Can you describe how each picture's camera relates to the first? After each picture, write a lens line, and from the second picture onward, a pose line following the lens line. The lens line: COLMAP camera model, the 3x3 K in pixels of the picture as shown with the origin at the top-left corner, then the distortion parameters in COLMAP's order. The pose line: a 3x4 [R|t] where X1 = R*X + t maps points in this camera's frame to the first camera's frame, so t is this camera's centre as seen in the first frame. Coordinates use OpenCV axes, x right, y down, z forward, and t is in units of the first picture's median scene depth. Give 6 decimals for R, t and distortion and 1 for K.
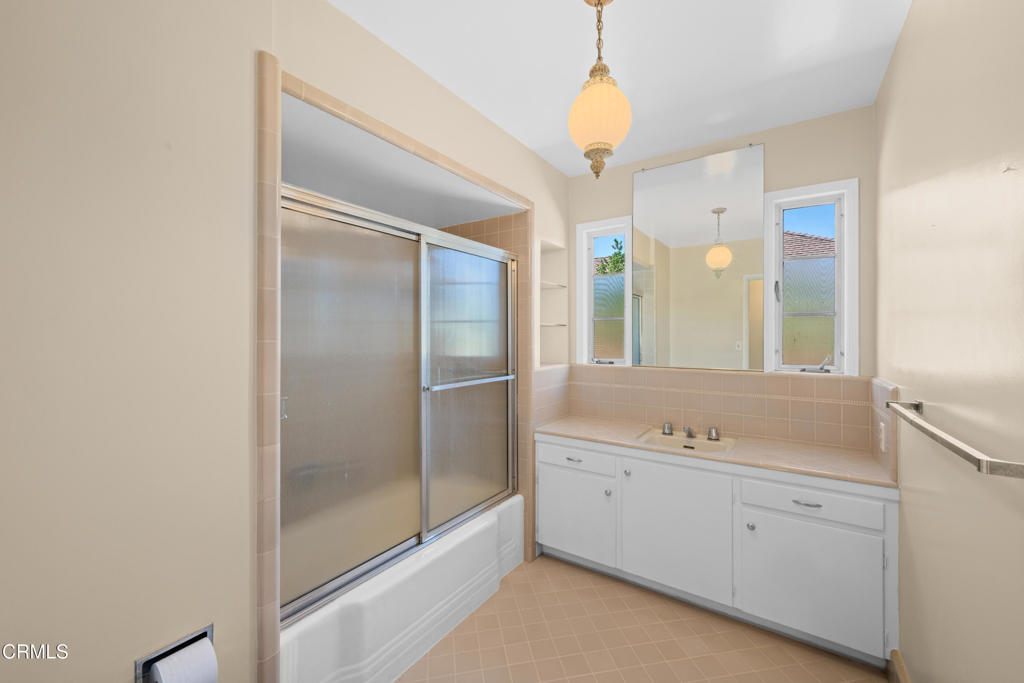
lens RADIAL K [[400.5, 0, 513.1], [0, 400.5, 338.9], [0, 0, 1]] dist [-0.000082, 0.000119]
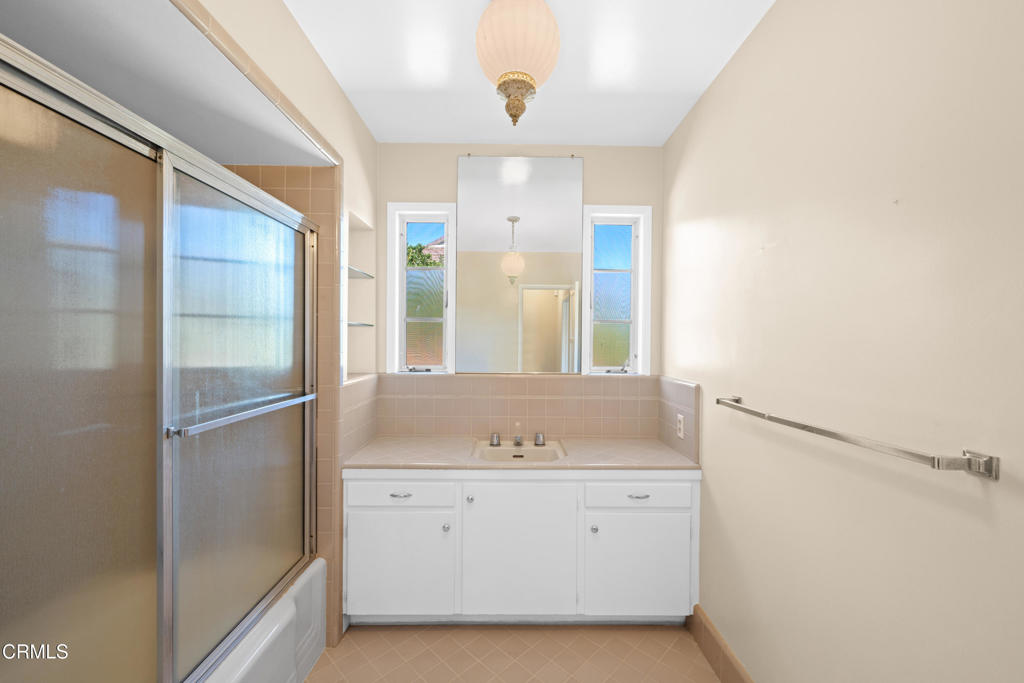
lens RADIAL K [[400.5, 0, 513.9], [0, 400.5, 342.8], [0, 0, 1]] dist [-0.000082, 0.000119]
pose [[0.822241, 0.002354, 0.569135, -0.119725], [-0.003972, 0.999991, 0.001603, -0.001716], [-0.569126, -0.003579, 0.822243, 0.231379]]
